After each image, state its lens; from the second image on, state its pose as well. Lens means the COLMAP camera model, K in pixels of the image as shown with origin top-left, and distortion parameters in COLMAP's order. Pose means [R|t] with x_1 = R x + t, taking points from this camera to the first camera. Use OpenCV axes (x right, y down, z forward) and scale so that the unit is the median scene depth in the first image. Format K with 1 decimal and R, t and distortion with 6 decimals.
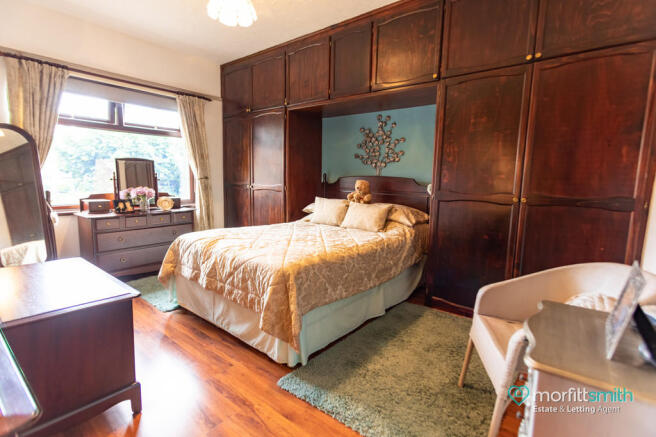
lens RADIAL K [[316.7, 0, 328.0], [0, 316.7, 218.5], [0, 0, 1]] dist [0.000584, 0.000176]
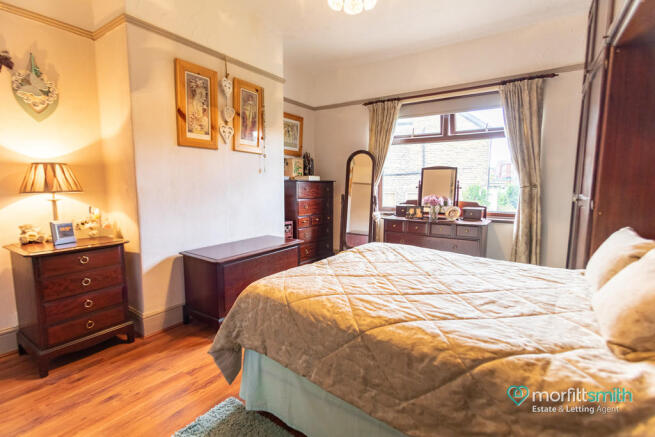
lens RADIAL K [[316.4, 0, 321.6], [0, 316.4, 215.3], [0, 0, 1]] dist [-0.001589, 0.000063]
pose [[0.061179, 0.085198, -0.994484, 0.369728], [-0.129834, 0.988564, 0.076703, -0.063499], [0.989646, 0.124426, 0.071541, 0.556667]]
